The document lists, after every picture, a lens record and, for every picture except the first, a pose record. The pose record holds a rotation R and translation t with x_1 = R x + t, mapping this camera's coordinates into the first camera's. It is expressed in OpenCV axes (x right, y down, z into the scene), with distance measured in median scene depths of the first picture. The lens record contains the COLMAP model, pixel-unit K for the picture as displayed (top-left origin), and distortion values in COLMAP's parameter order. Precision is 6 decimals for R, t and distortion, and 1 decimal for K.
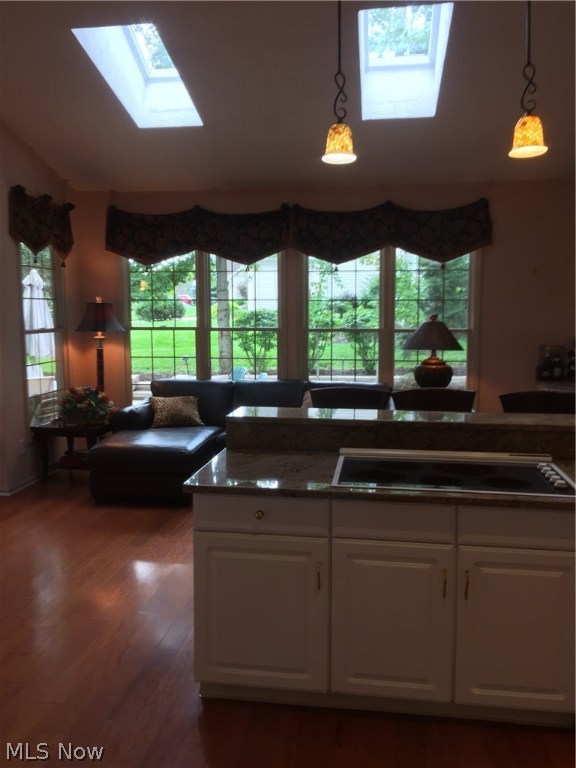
lens RADIAL K [[659.2, 0, 302.6], [0, 659.2, 383.5], [0, 0, 1]] dist [0.110790, -0.122847]
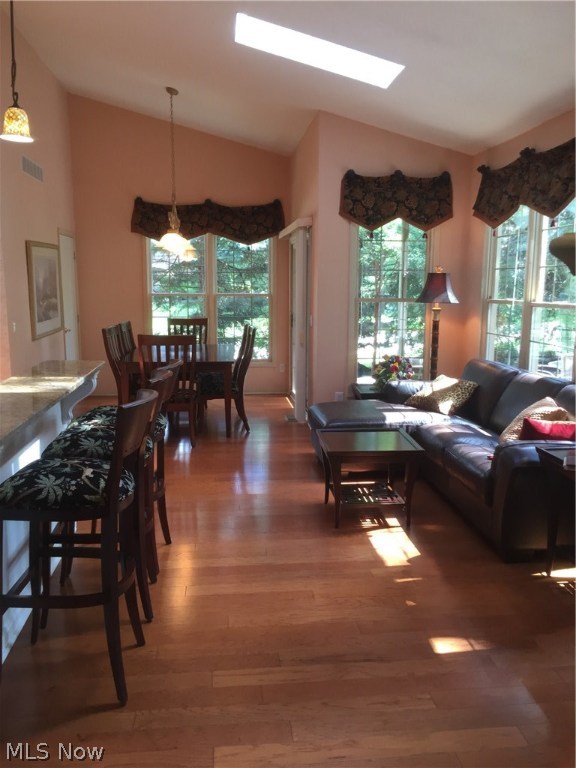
lens RADIAL K [[667.4, 0, 288.0], [0, 667.4, 384.0], [0, 0, 1]] dist [0.107480, -0.123334]
pose [[0.241732, 0.149301, -0.958788, 0.601667], [-0.114691, 0.985562, 0.124555, -0.058242], [0.963541, 0.079855, 0.255365, 0.548292]]
